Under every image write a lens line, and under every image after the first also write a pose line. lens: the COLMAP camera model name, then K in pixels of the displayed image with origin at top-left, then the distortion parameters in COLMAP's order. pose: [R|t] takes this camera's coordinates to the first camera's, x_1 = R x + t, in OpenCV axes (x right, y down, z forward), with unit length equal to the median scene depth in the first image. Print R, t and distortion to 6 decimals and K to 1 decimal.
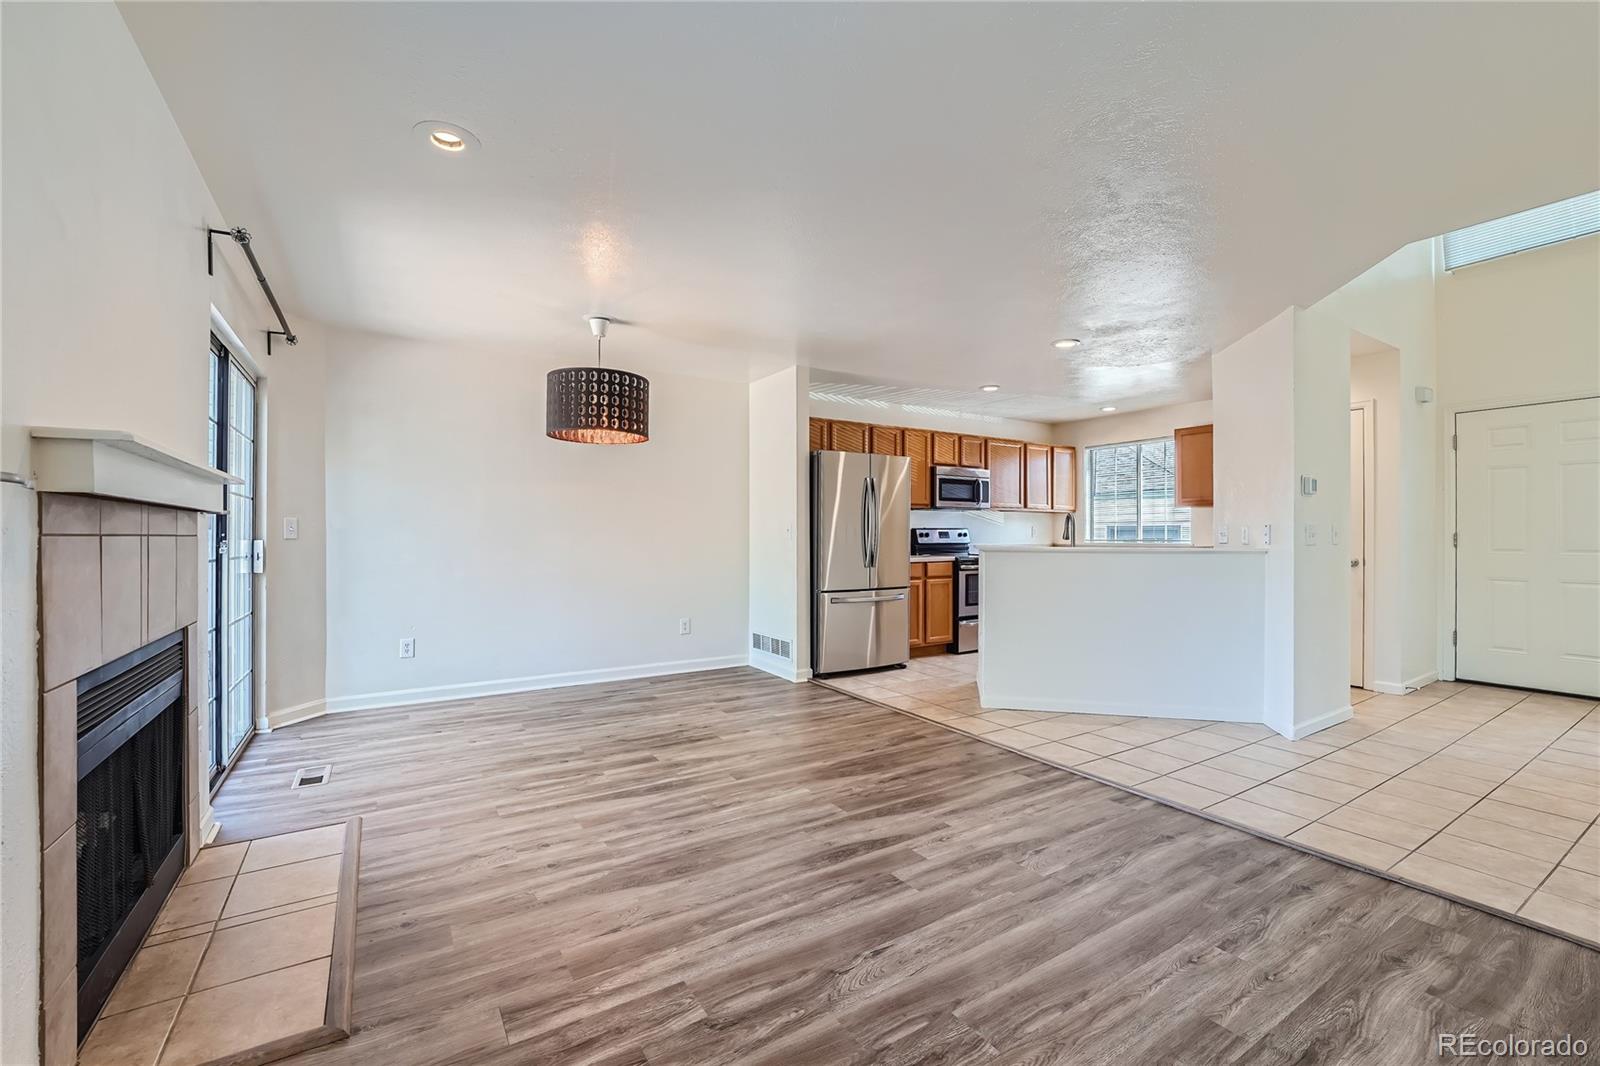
lens RADIAL K [[661.1, 0, 788.5], [0, 661.1, 531.0], [0, 0, 1]] dist [-0.019583, 0.003480]
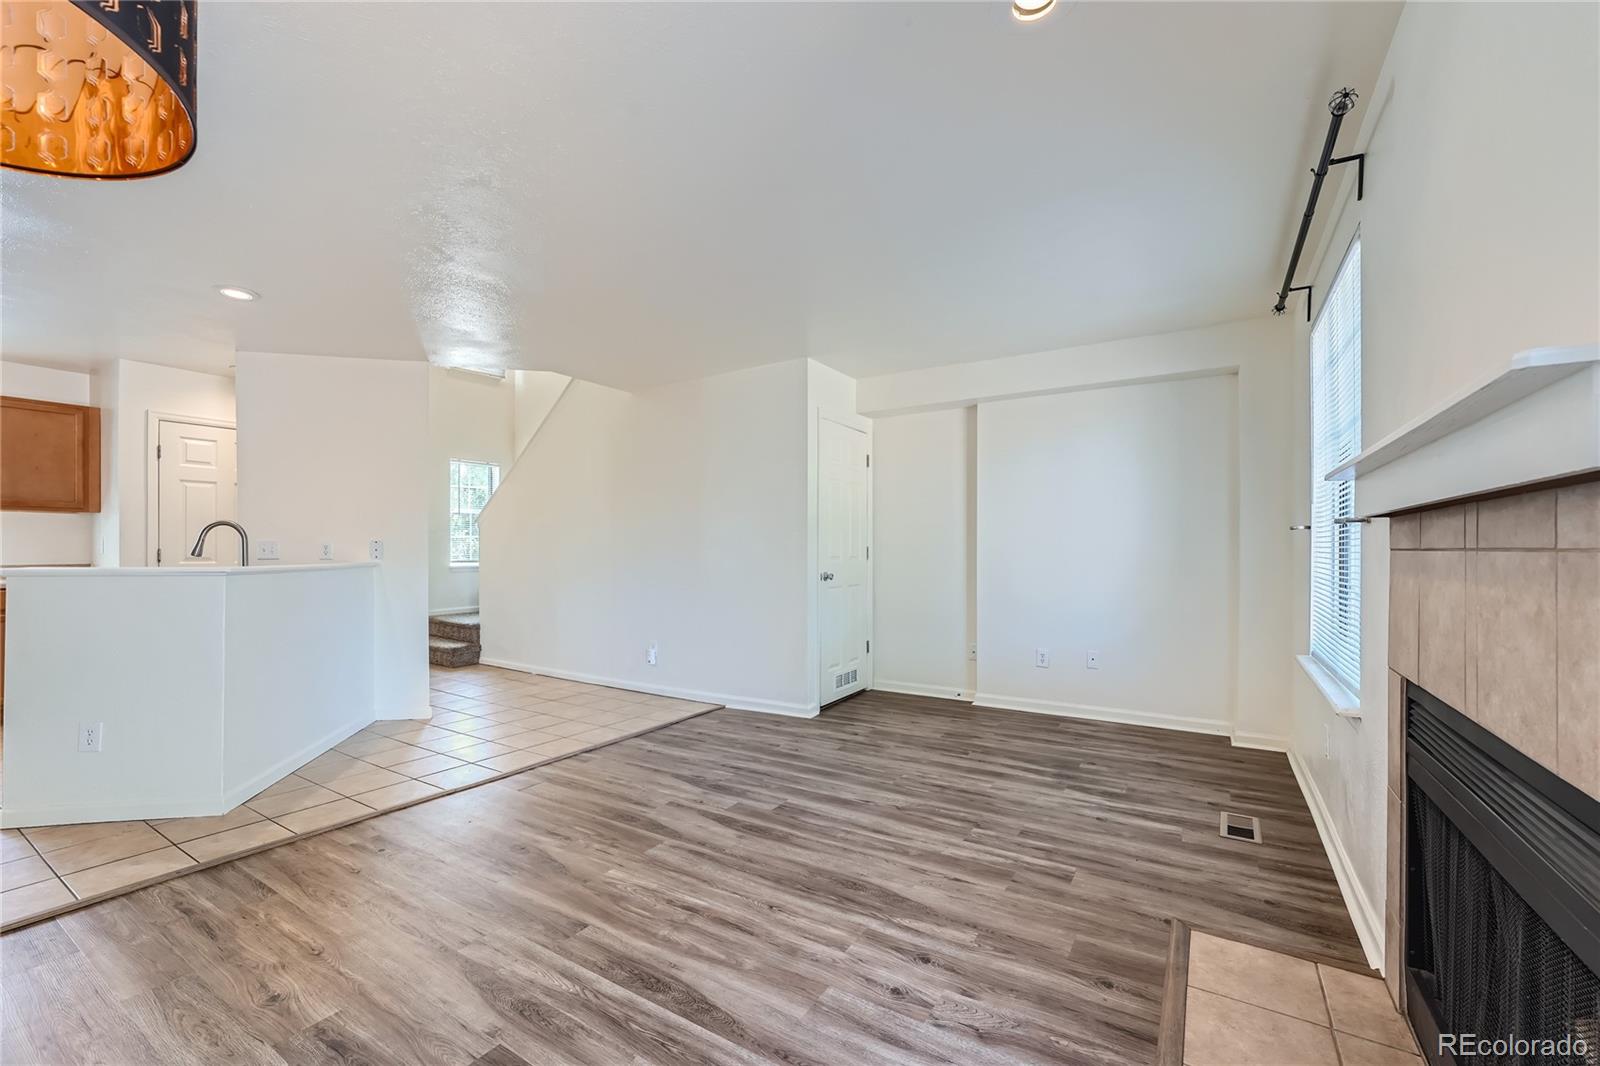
lens RADIAL K [[661.1, 0, 790.0], [0, 661.1, 550.0], [0, 0, 1]] dist [-0.019583, 0.003480]
pose [[-0.427880, 0.000601, 0.903835, -0.599890], [-0.004918, 0.999983, -0.002993, 0.006434], [-0.903822, -0.005725, -0.427870, 0.883280]]
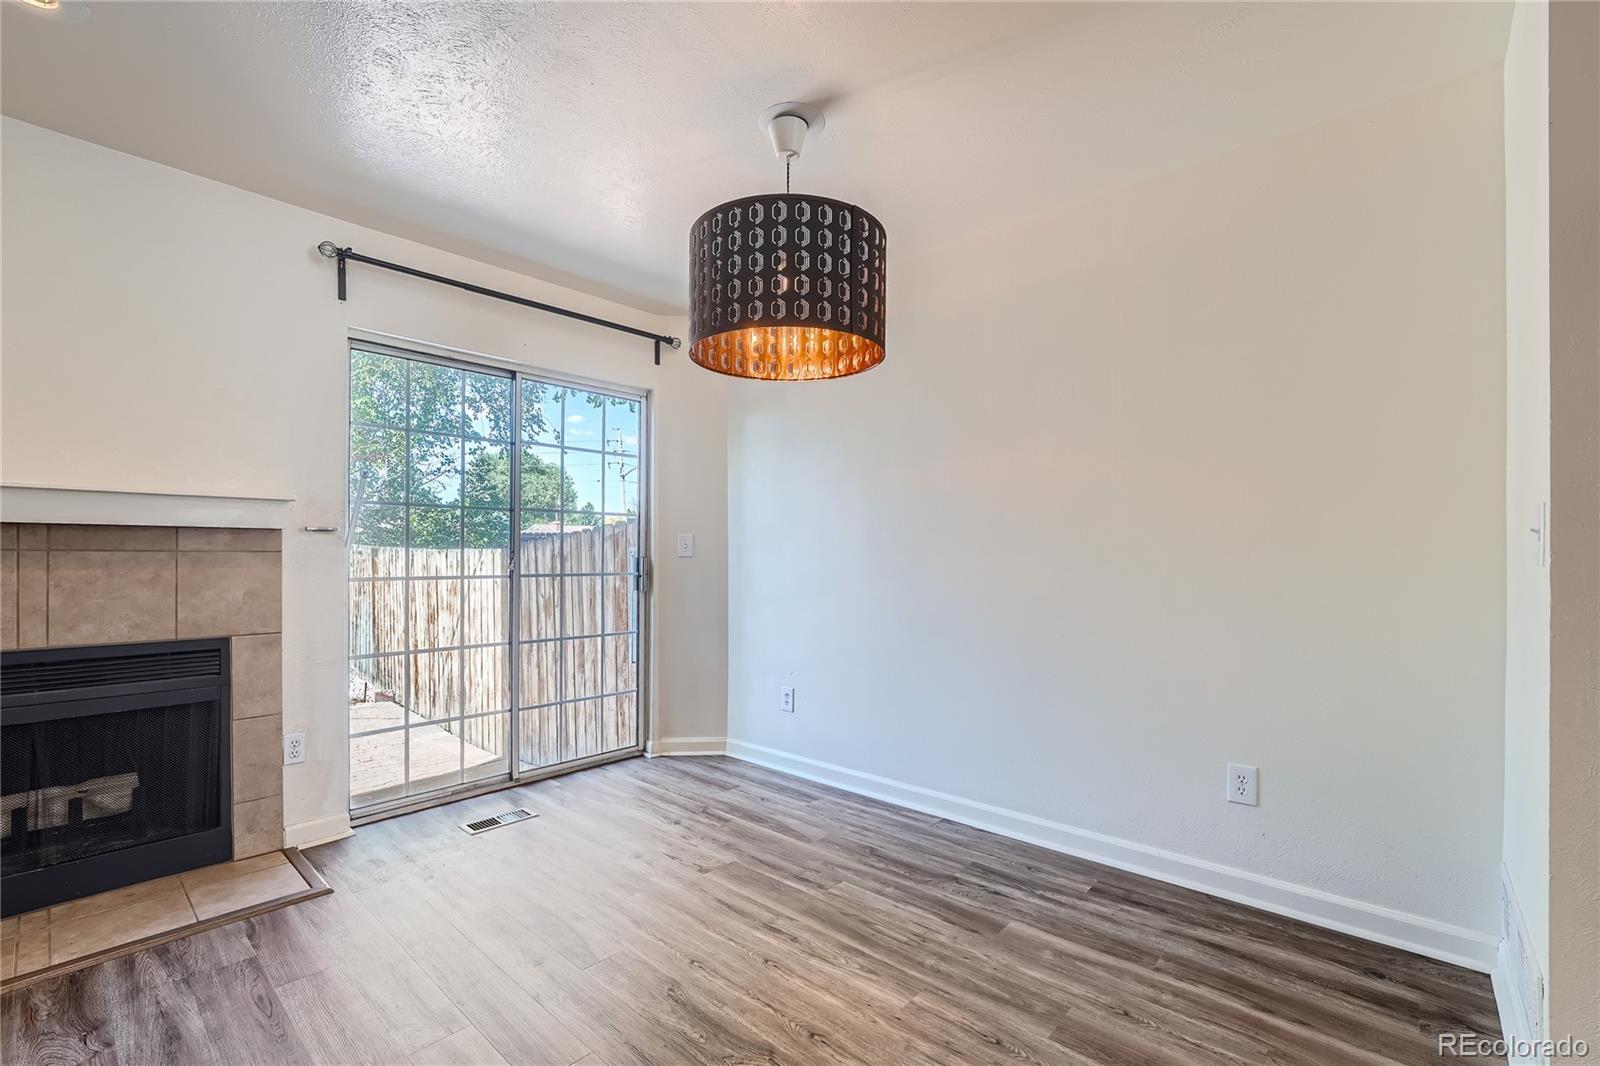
lens RADIAL K [[683.1, 0, 798.8], [0, 683.1, 559.1], [0, 0, 1]] dist [-0.021580, 0.004160]
pose [[0.279278, 0.004255, -0.960201, 0.224227], [0.002479, 0.999984, 0.005152, 0.010254], [0.960207, -0.003819, 0.279262, 0.910031]]
